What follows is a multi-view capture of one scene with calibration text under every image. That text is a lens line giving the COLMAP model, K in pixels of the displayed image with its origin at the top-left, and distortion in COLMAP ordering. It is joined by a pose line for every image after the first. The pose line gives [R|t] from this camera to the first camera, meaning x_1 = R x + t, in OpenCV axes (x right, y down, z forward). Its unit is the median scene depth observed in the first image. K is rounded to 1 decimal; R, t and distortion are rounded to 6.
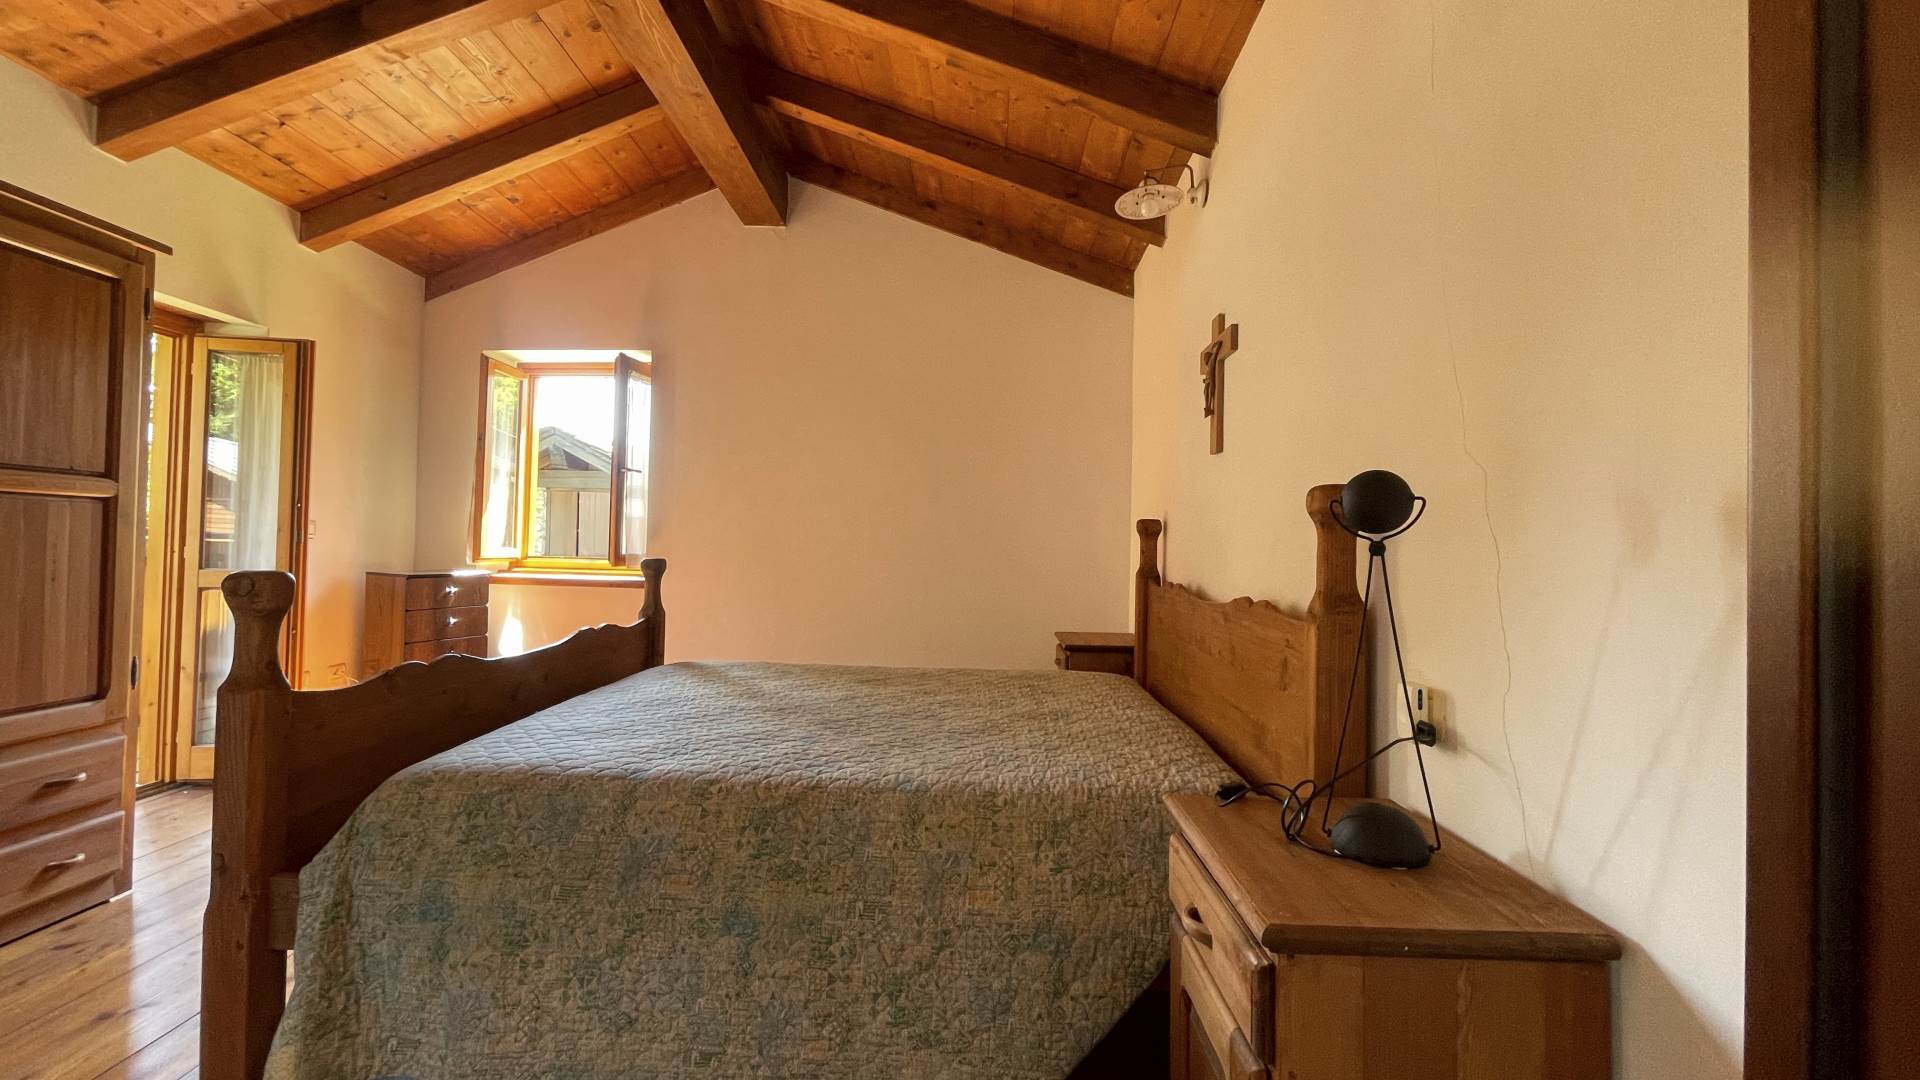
lens RADIAL K [[782.6, 0, 952.6], [0, 782.6, 536.1], [0, 0, 1]] dist [0.000025, 0.000074]
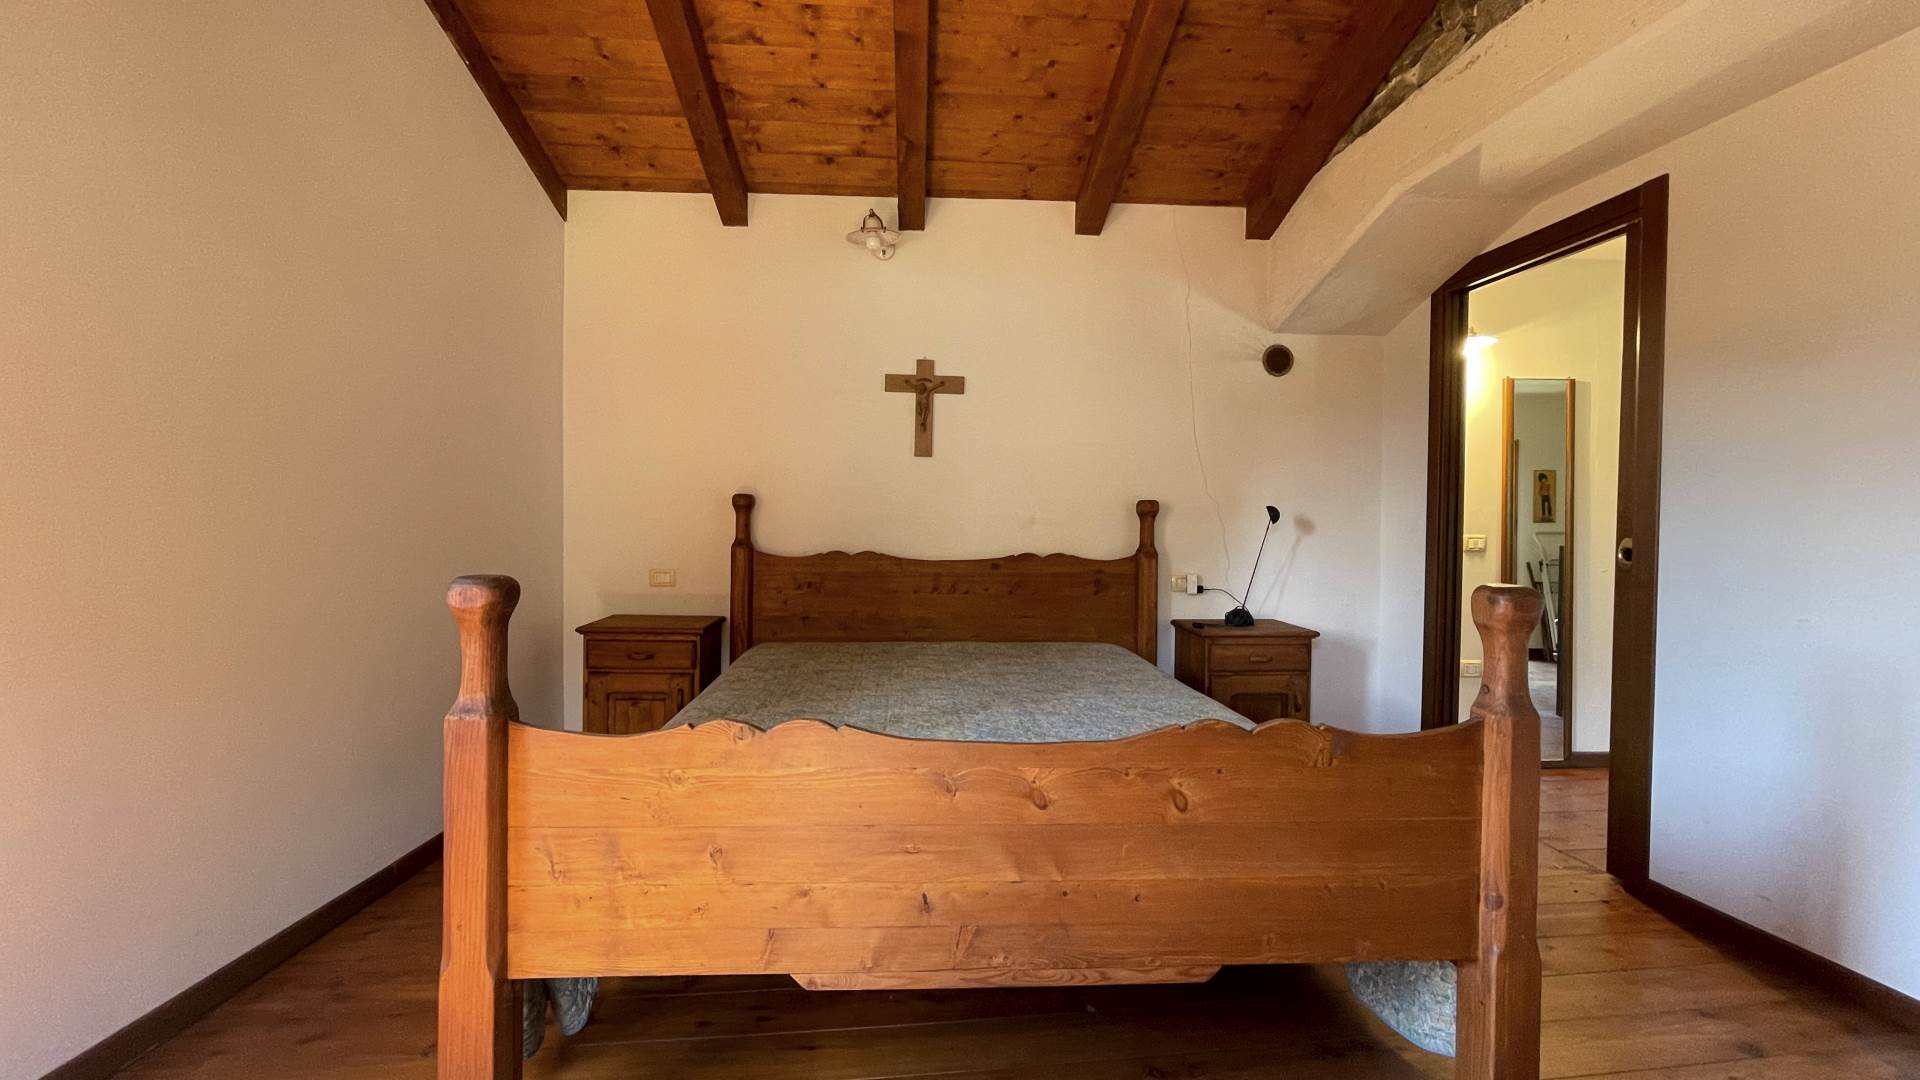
lens RADIAL K [[767.1, 0, 958.6], [0, 767.1, 538.0], [0, 0, 1]] dist [0.008090, -0.000001]
pose [[-0.109530, -0.043730, 0.993021, -1.076455], [-0.025825, 0.998820, 0.041137, -0.017682], [-0.993648, -0.021139, -0.110530, 1.107428]]
